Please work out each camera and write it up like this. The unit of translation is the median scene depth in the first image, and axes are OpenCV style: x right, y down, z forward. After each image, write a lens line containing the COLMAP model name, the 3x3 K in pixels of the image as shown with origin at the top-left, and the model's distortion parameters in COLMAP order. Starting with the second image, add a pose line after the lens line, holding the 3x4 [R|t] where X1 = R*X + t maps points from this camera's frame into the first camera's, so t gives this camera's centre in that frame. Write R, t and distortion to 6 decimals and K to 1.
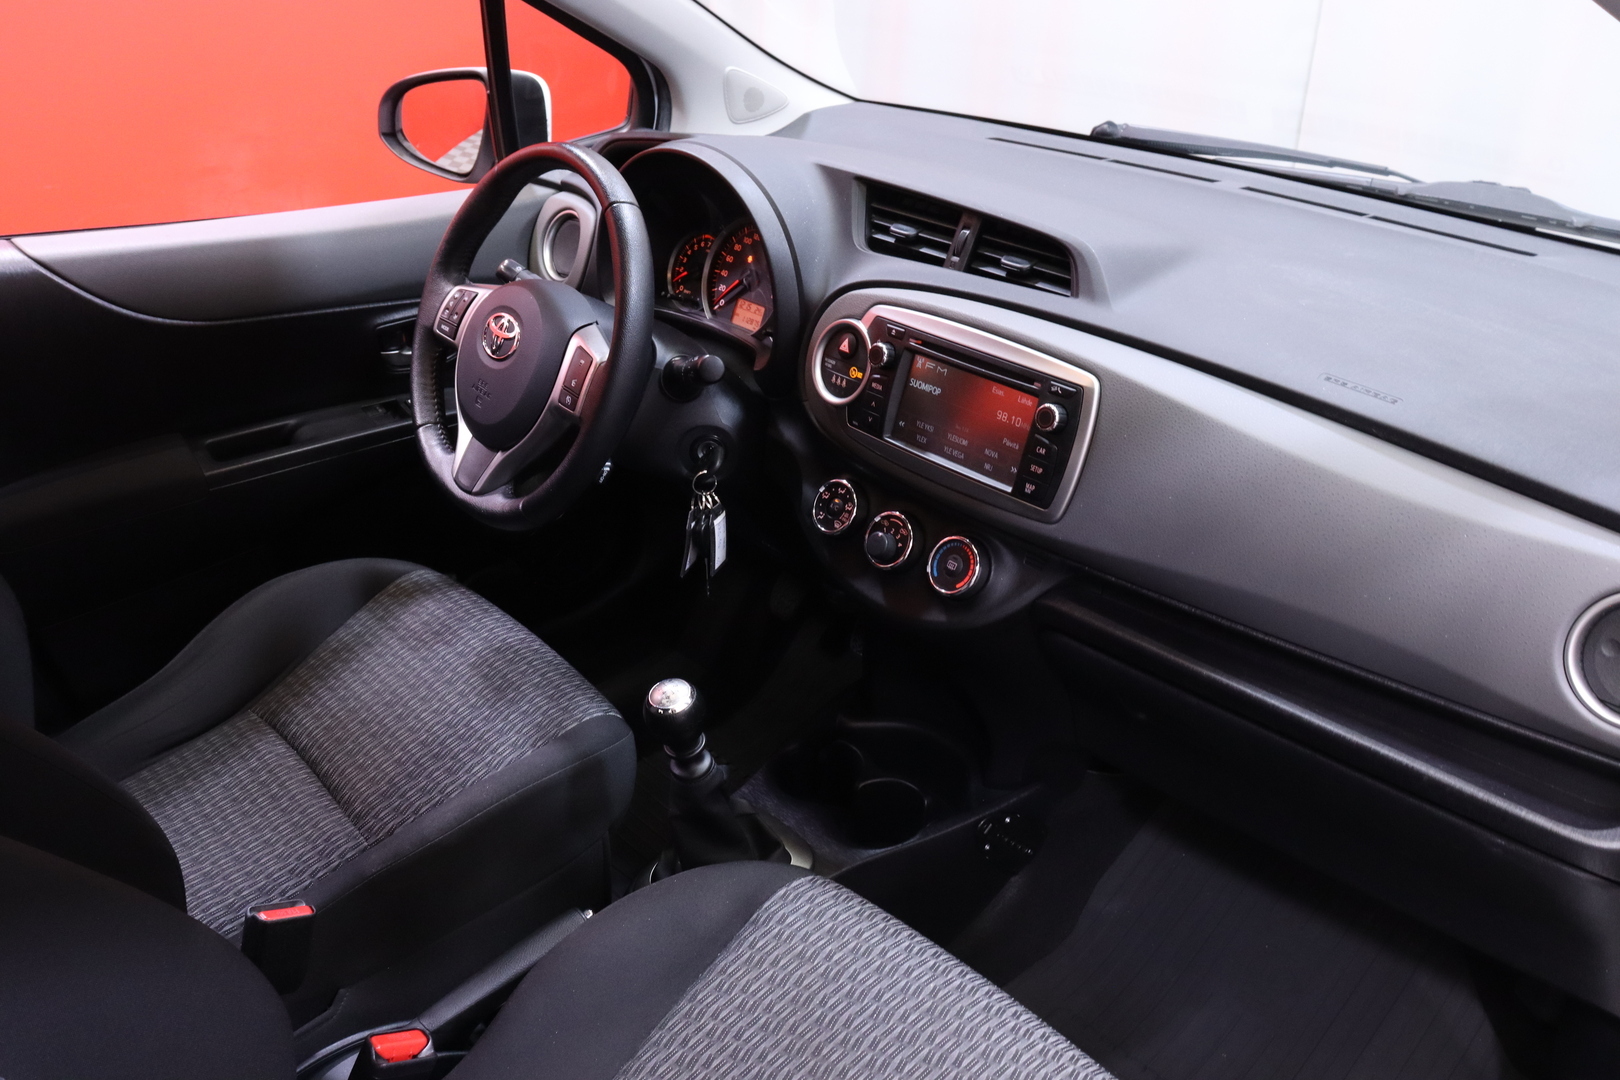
lens RADIAL K [[1350.6, 0, 807.4], [0, 1350.6, 542.4], [0, 0, 1]] dist [-0.055810, 0.006014]
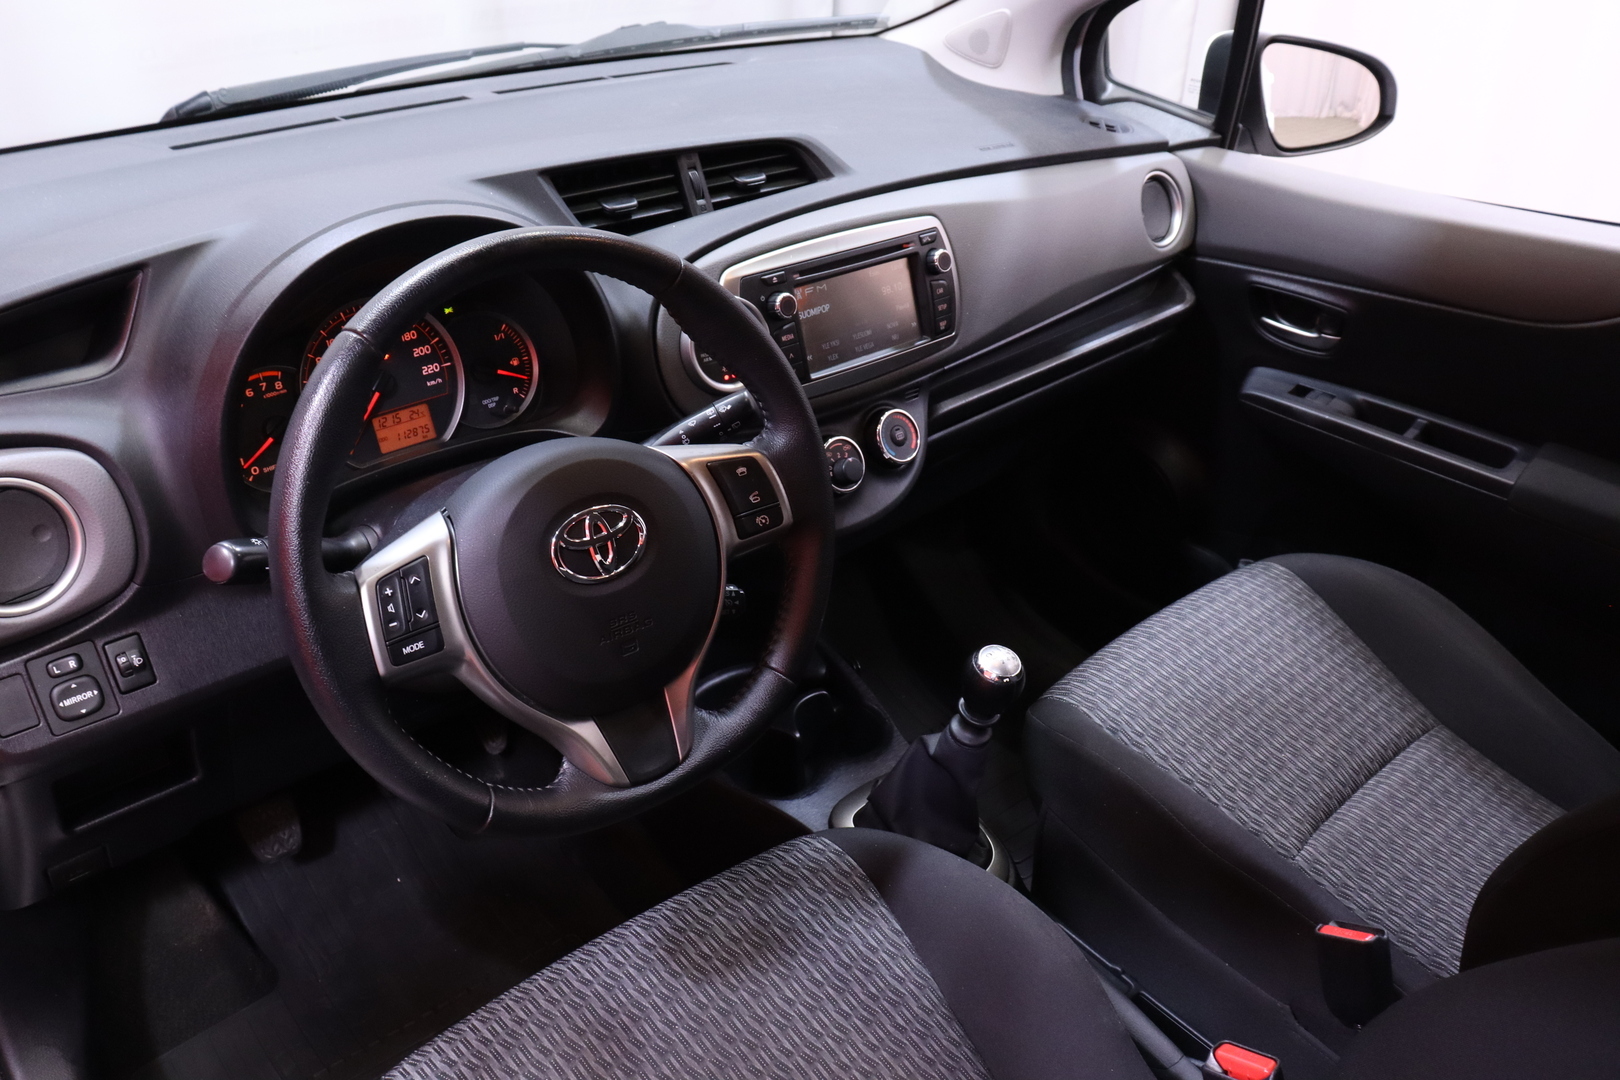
lens RADIAL K [[1350.6, 0, 807.2], [0, 1350.6, 536.8], [0, 0, 1]] dist [-0.055810, 0.006014]
pose [[-0.007468, -0.514537, 0.857436, -0.829279], [0.432508, 0.771444, 0.466702, -0.440016], [-0.901599, 0.374333, 0.216780, 0.815418]]
